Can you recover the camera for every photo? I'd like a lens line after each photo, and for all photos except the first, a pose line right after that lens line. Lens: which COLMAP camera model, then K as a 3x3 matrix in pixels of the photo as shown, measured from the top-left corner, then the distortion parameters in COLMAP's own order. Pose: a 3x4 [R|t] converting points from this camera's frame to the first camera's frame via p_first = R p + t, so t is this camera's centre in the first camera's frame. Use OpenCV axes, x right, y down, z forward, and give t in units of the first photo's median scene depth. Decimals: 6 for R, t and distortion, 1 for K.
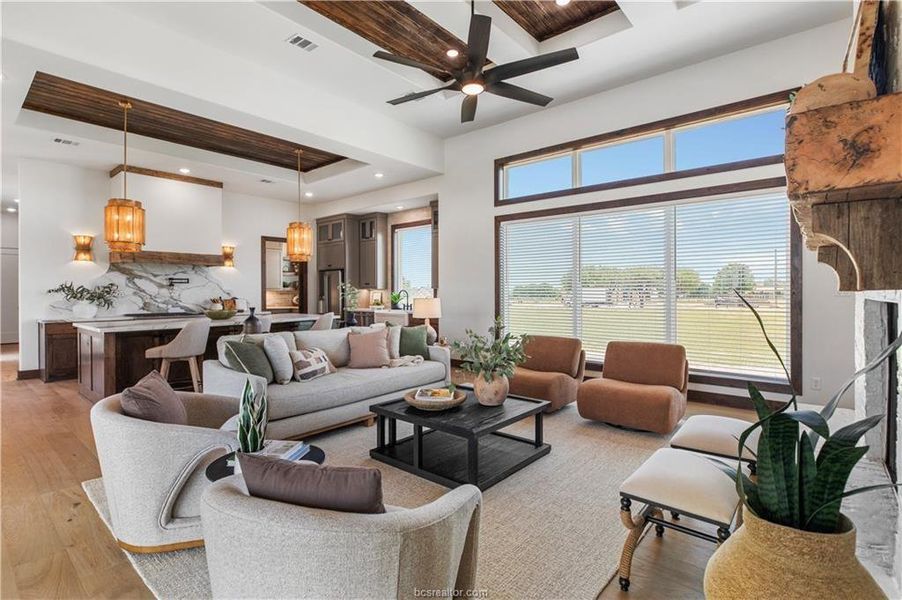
lens RADIAL K [[435.1, 0, 451.3], [0, 435.1, 290.6], [0, 0, 1]] dist [0.003320, 0.000385]
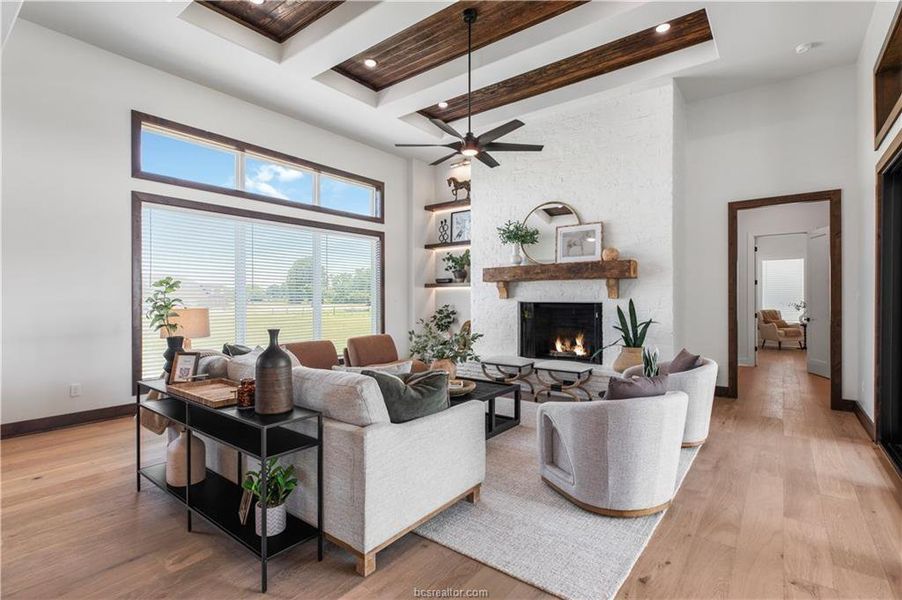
lens RADIAL K [[427.0, 0, 452.3], [0, 427.0, 297.4], [0, 0, 1]] dist [0.002711, 0.000282]
pose [[-0.051521, 0.003311, 0.998666, -0.698896], [0.001378, 0.999994, -0.003244, 0.001660], [-0.998671, 0.001209, -0.051525, 0.604935]]
